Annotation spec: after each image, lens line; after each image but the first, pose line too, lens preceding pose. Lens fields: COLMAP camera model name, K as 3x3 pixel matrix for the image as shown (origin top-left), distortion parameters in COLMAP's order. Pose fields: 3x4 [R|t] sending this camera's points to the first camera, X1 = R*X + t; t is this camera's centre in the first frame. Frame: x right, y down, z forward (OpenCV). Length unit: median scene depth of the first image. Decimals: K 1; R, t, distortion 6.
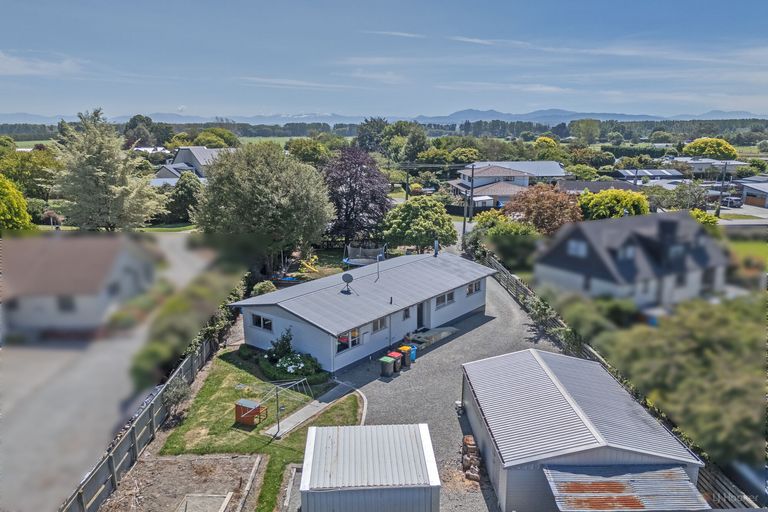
lens RADIAL K [[551.3, 0, 379.2], [0, 551.3, 256.3], [0, 0, 1]] dist [0.008820, -0.003068]
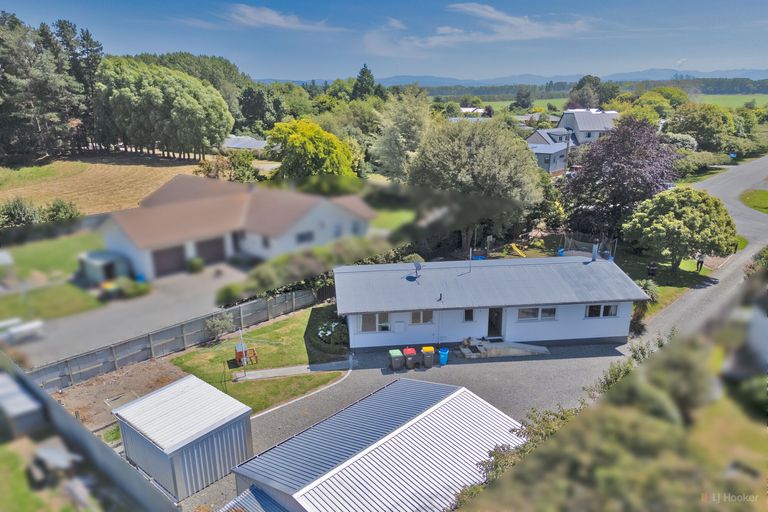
lens RADIAL K [[551.3, 0, 384.2], [0, 551.3, 256.3], [0, 0, 1]] dist [0.008820, -0.003068]
pose [[0.712527, 0.187580, -0.676106, 0.536796], [-0.139809, 0.982235, 0.125173, -0.085854], [0.687574, 0.005336, 0.726094, 0.234318]]
